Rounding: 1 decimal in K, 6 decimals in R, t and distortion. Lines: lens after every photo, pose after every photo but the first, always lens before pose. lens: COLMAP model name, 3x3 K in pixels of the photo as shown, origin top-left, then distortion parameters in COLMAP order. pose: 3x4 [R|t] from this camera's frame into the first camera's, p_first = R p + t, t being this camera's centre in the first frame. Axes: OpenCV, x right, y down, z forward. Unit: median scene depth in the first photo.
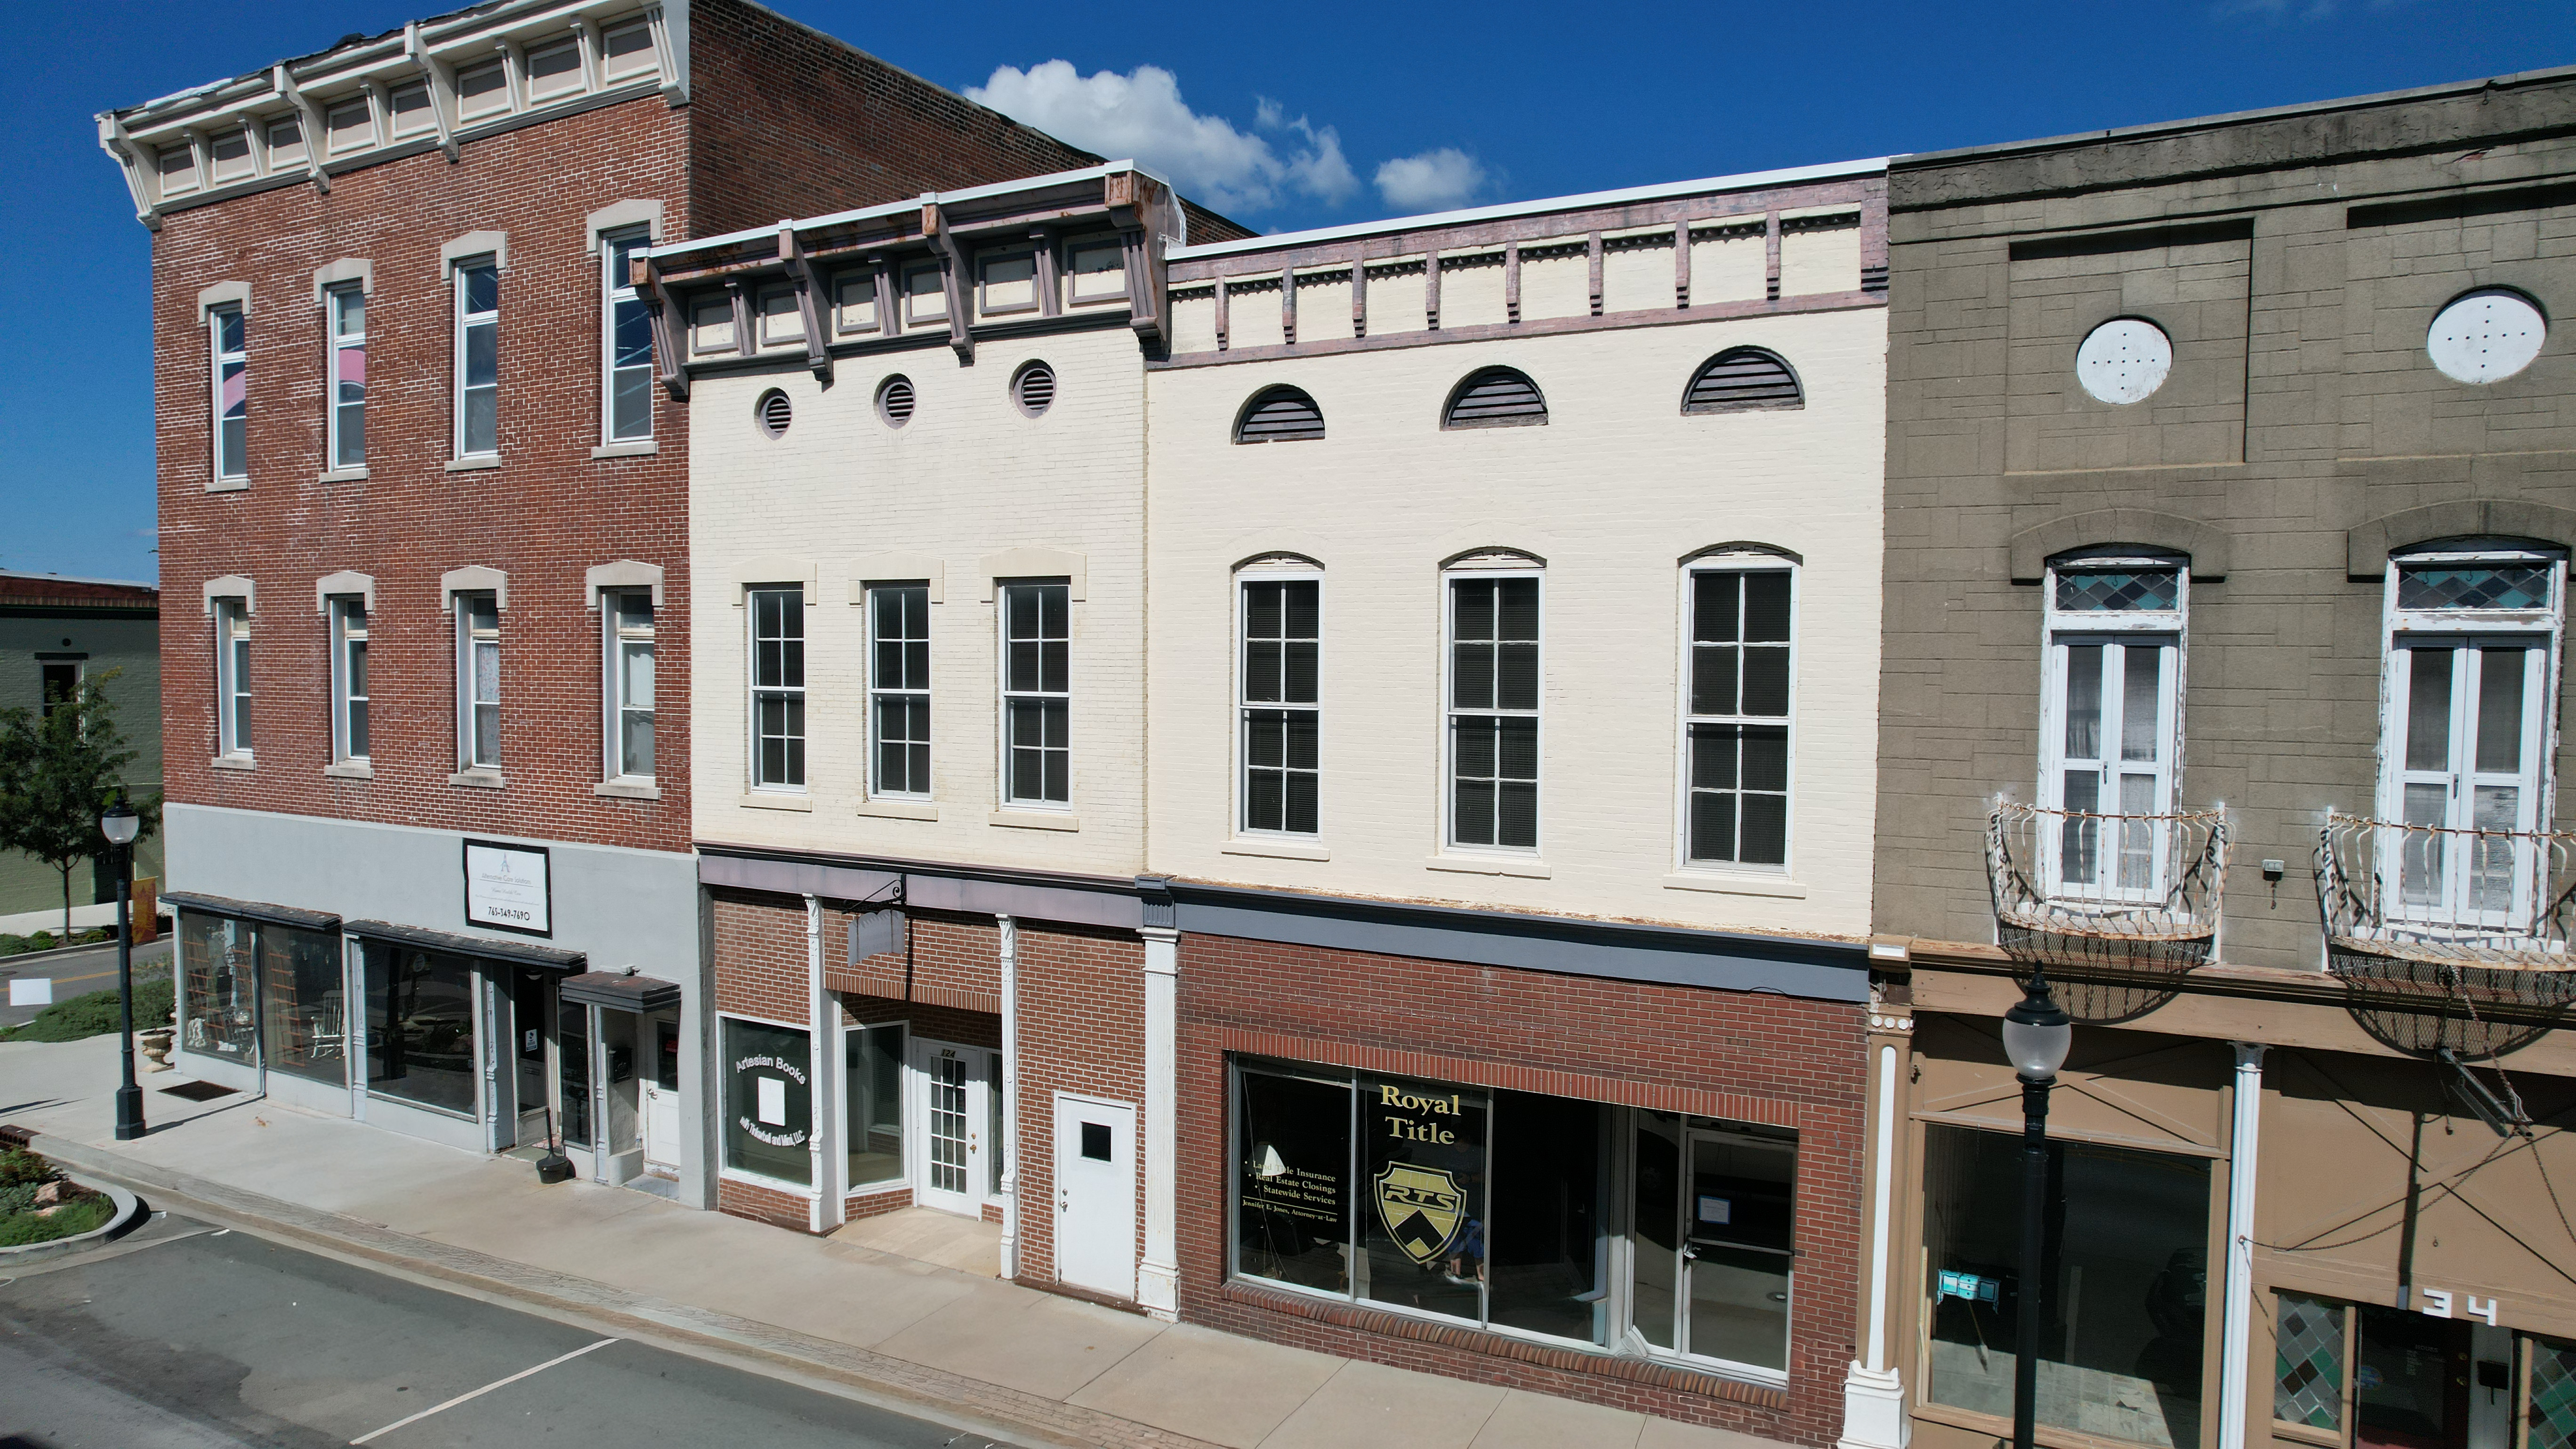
lens RADIAL K [[1651.8, 0, 1284.1], [0, 1651.8, 718.4], [0, 0, 1]] dist [-0.078871, 0.069707]
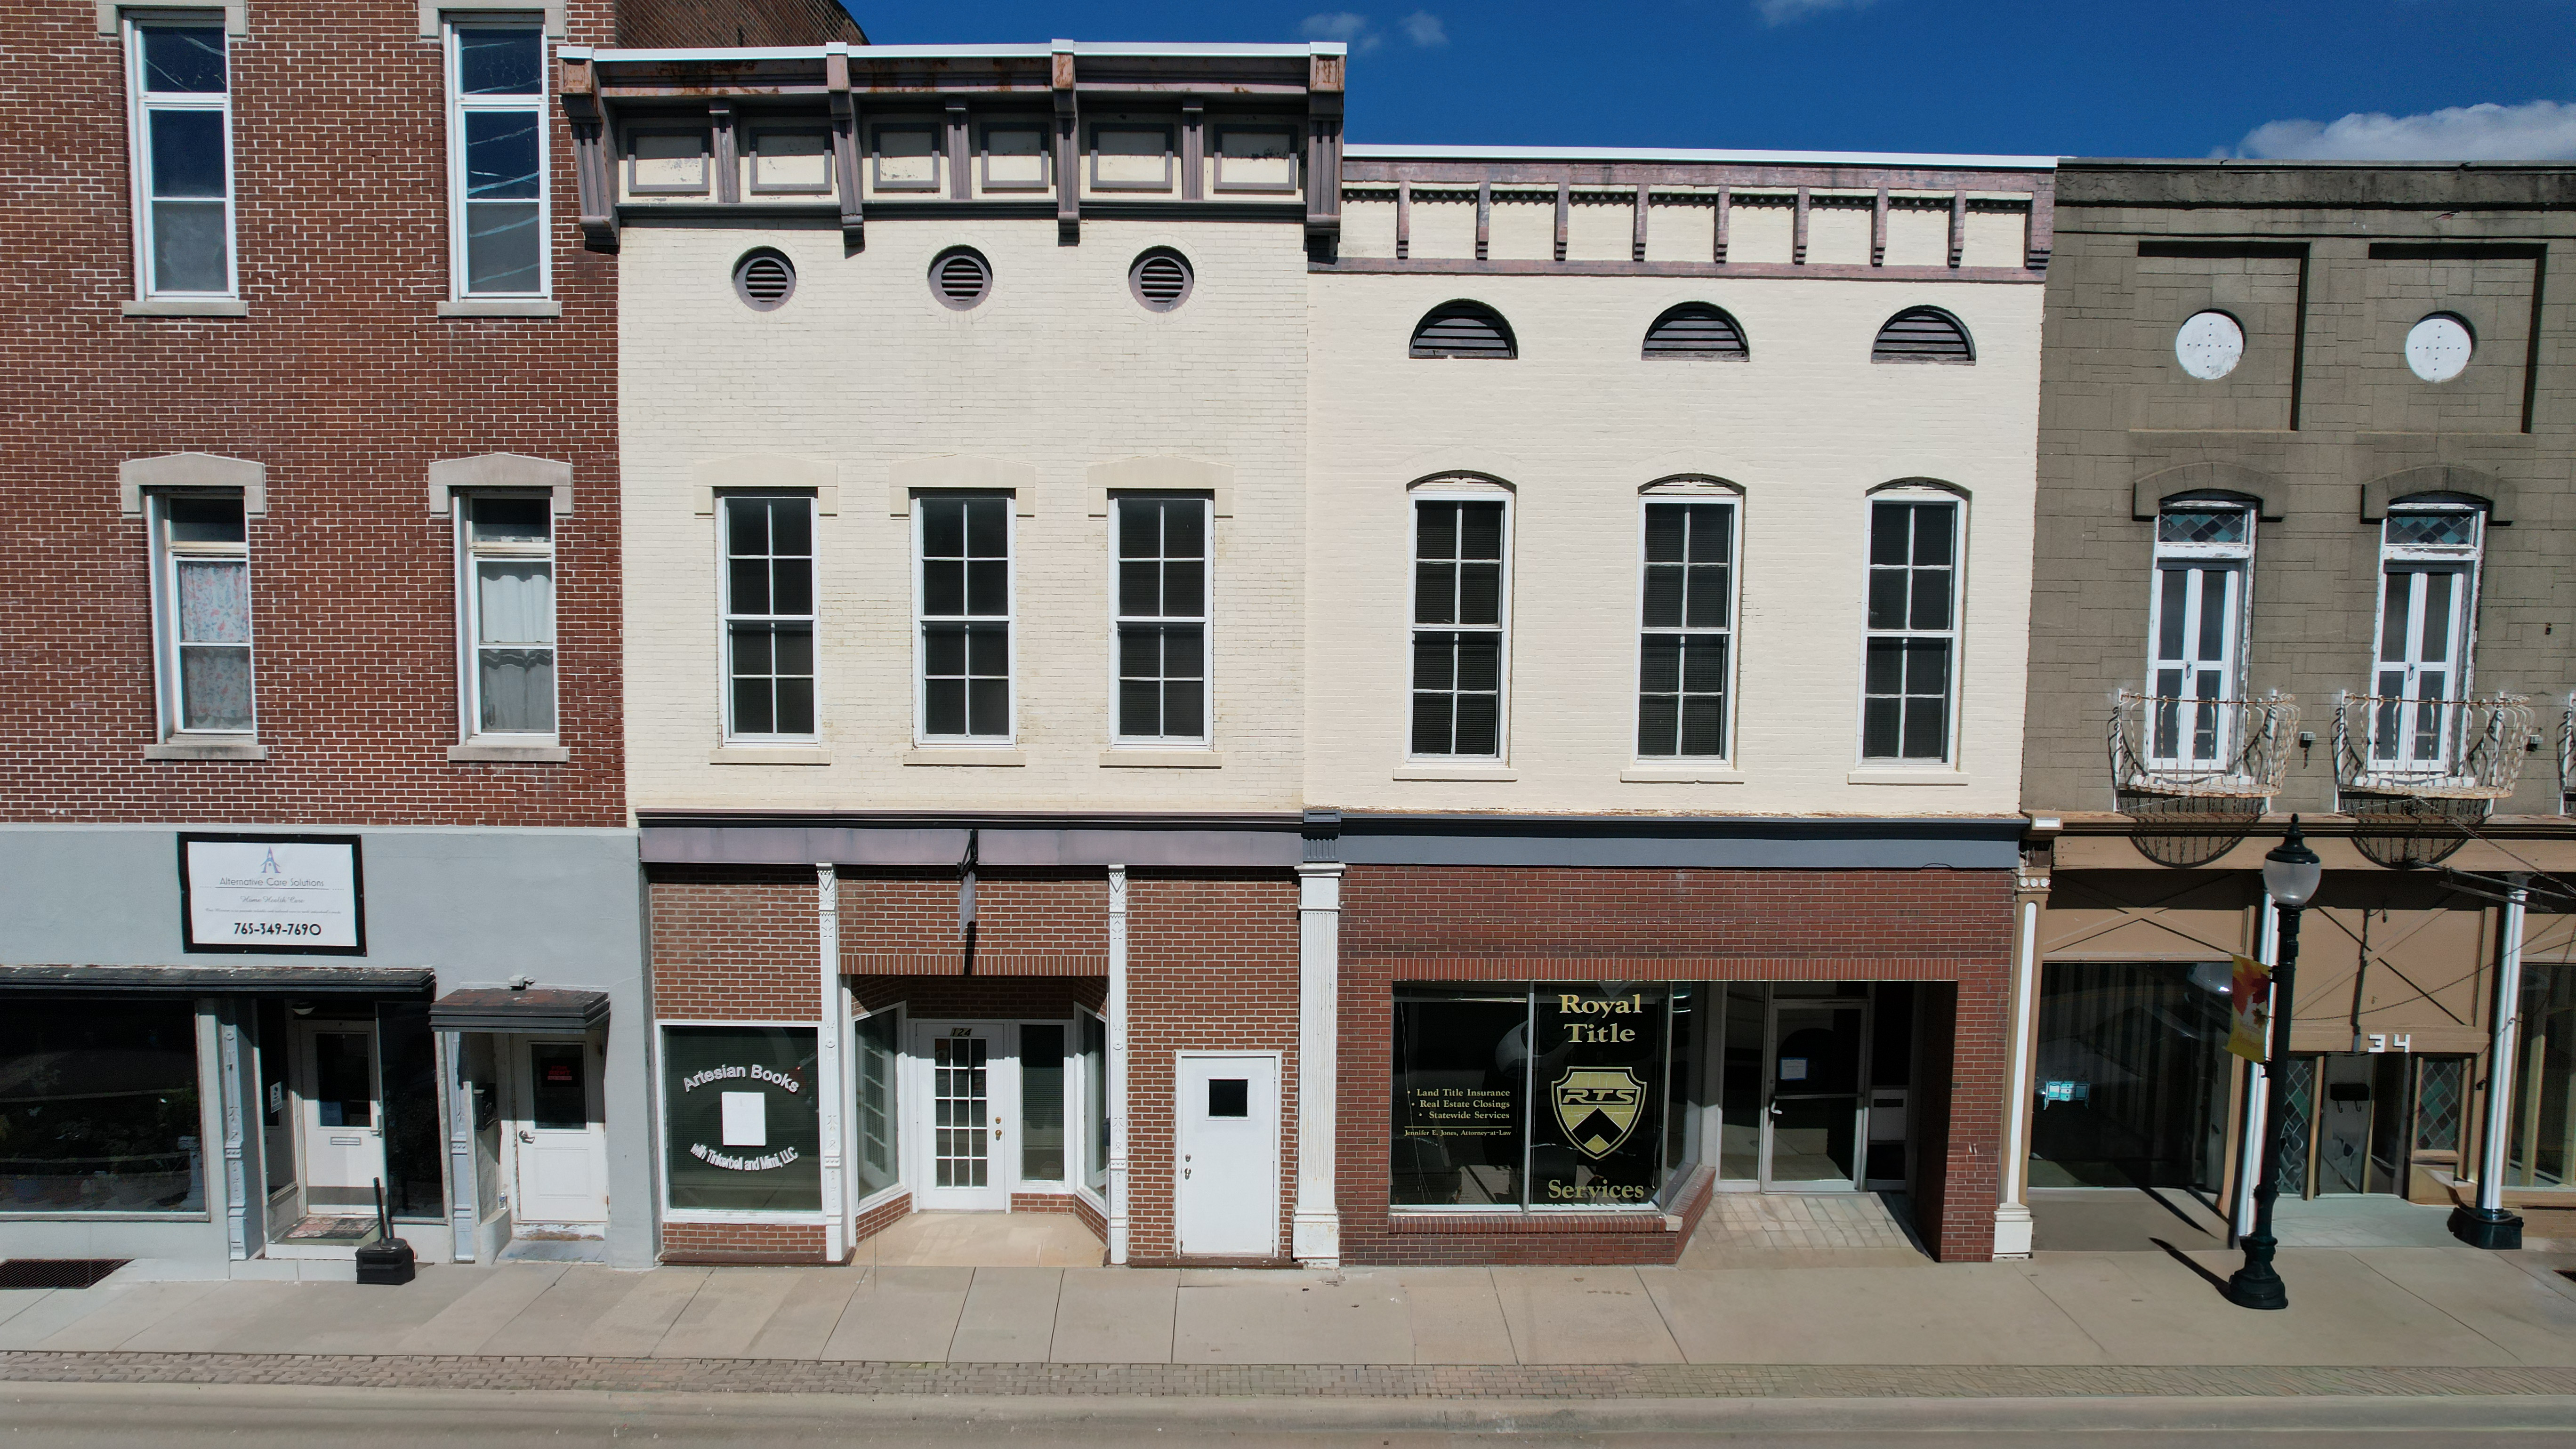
lens RADIAL K [[1651.8, 0, 1284.1], [0, 1651.8, 718.4], [0, 0, 1]] dist [-0.078871, 0.069707]
pose [[0.871445, -0.039383, 0.488910, -0.592869], [0.019054, 0.998737, 0.046488, -0.001182], [-0.490124, -0.031196, 0.871094, 0.193796]]
